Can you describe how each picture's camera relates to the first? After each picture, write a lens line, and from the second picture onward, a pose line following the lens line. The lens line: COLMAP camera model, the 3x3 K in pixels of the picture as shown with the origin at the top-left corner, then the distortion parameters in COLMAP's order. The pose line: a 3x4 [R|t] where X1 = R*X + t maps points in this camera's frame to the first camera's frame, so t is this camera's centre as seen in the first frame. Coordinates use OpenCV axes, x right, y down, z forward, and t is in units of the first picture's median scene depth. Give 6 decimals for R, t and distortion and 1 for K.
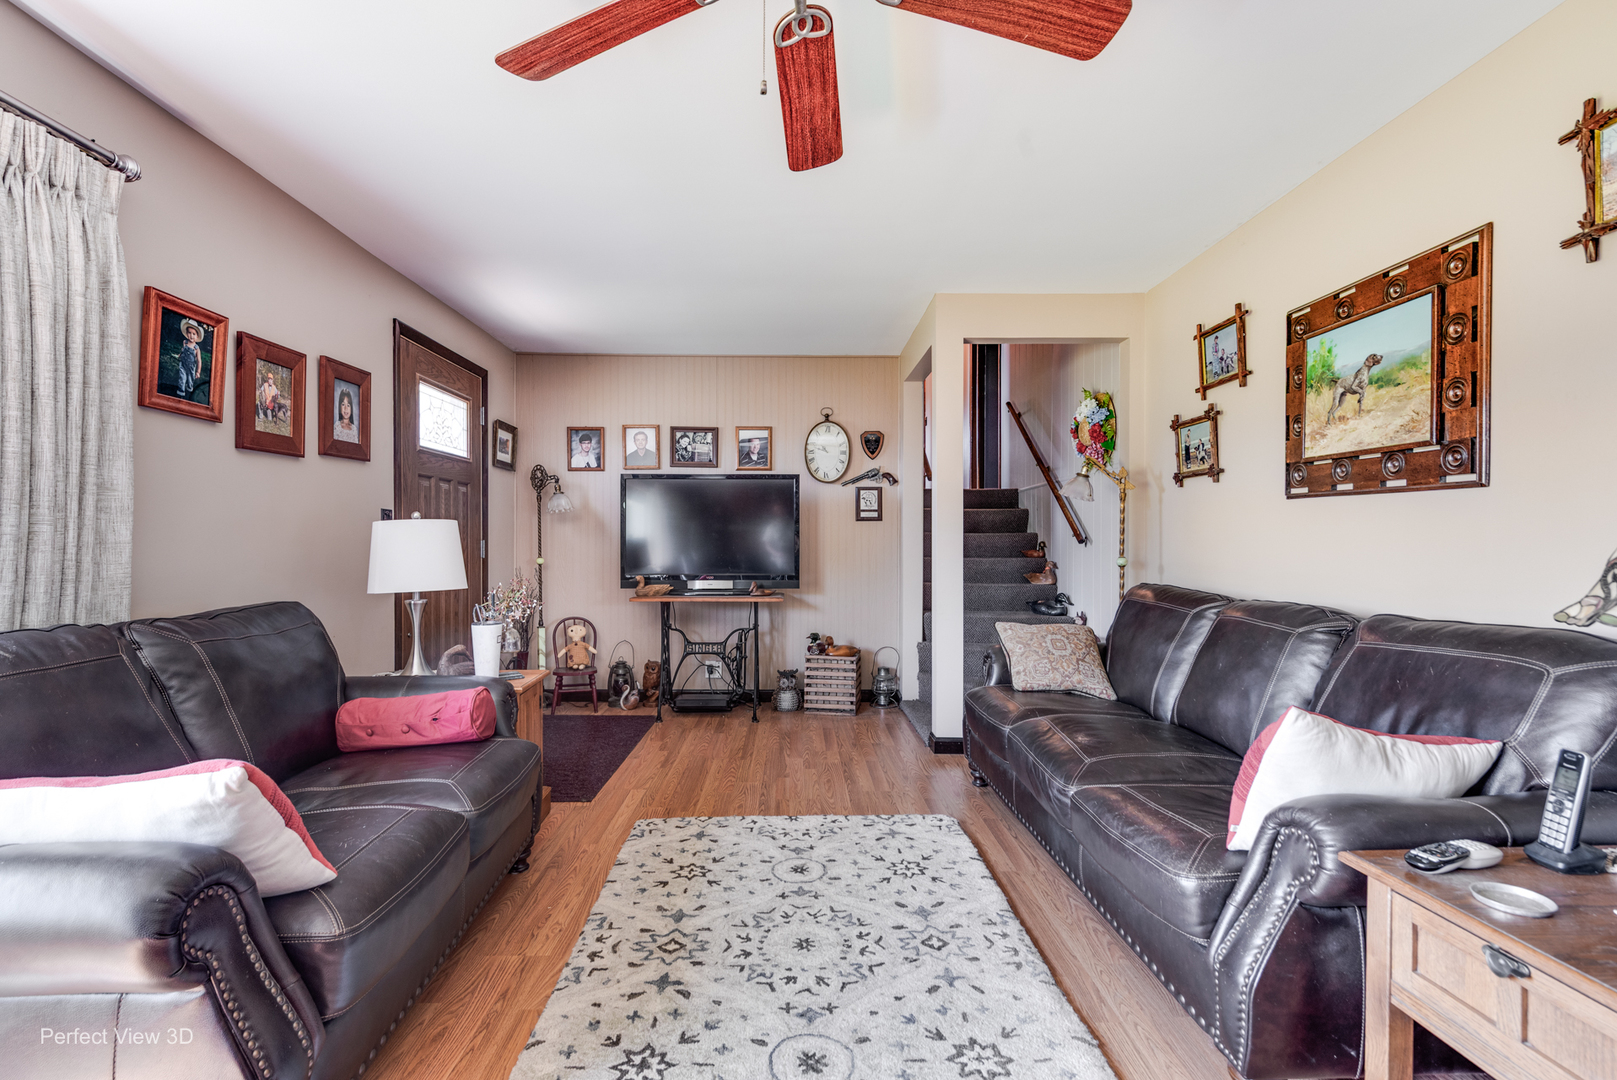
lens RADIAL K [[774.5, 0, 808.5], [0, 774.5, 540.0], [0, 0, 1]] dist [-0.000811, -0.000117]
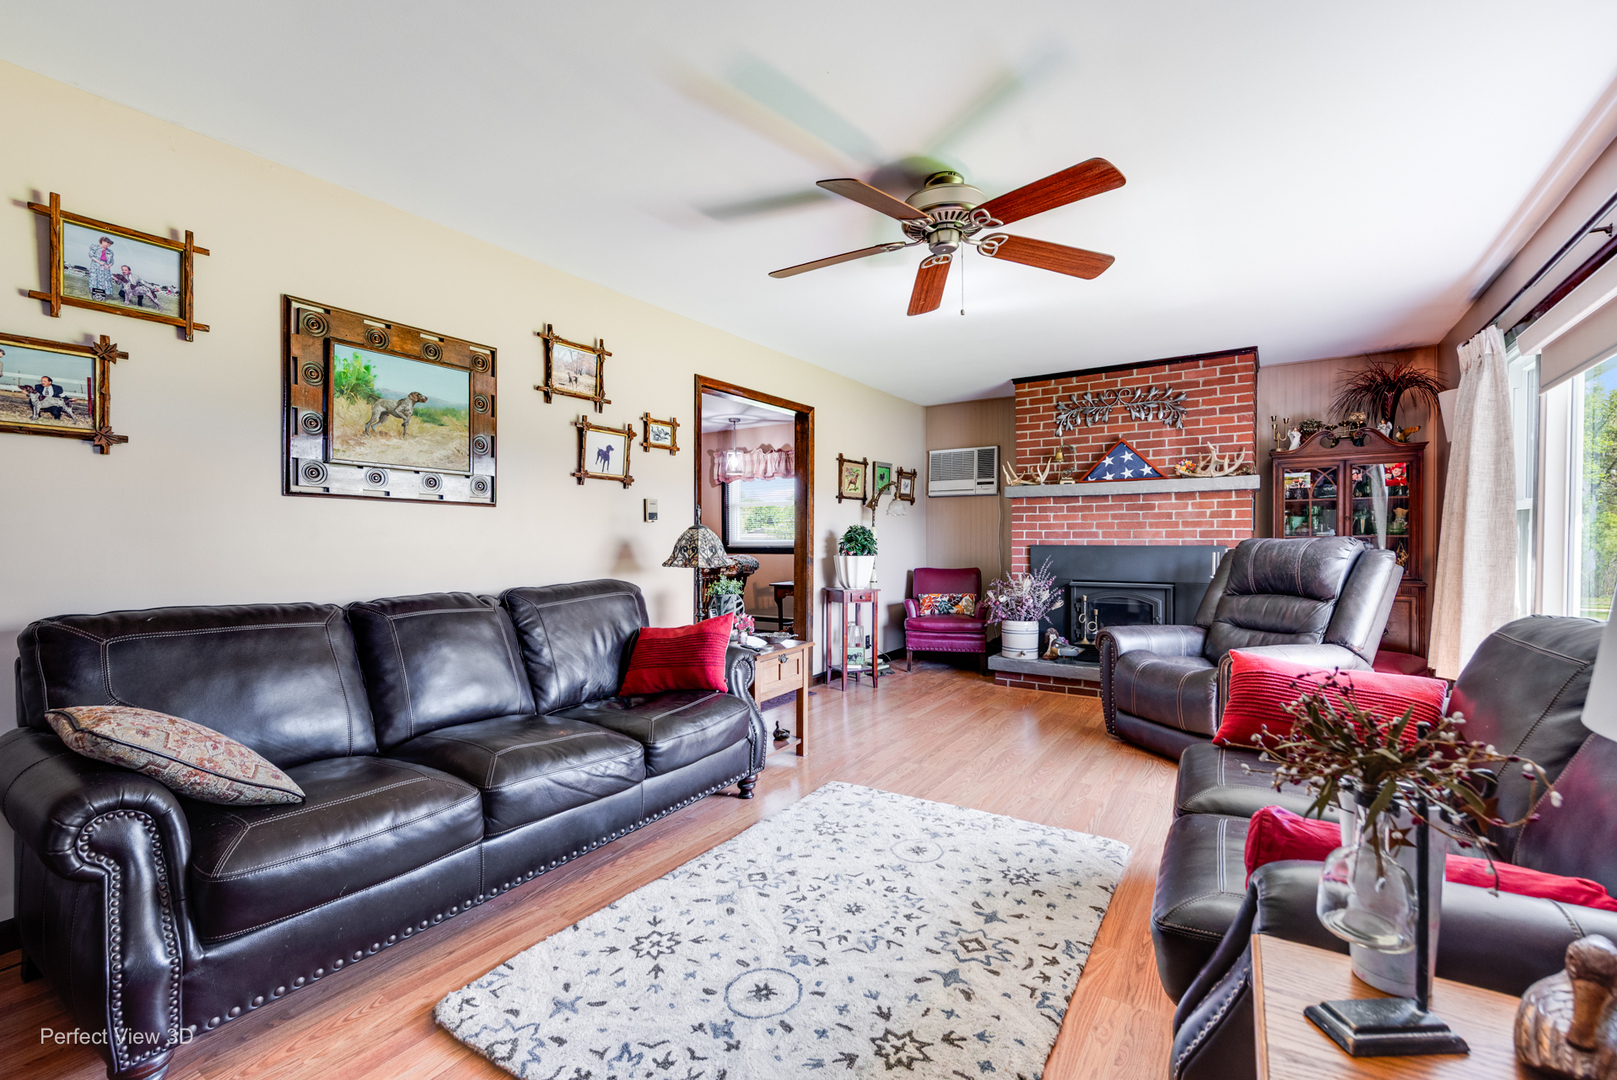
lens RADIAL K [[717.2, 0, 779.6], [0, 717.2, 546.7], [0, 0, 1]] dist [0.001621, -0.000920]
pose [[-0.809930, -0.006315, 0.586492, -0.445997], [0.001568, 0.999915, 0.012931, -0.002399], [-0.586524, 0.011393, -0.809851, 1.635974]]
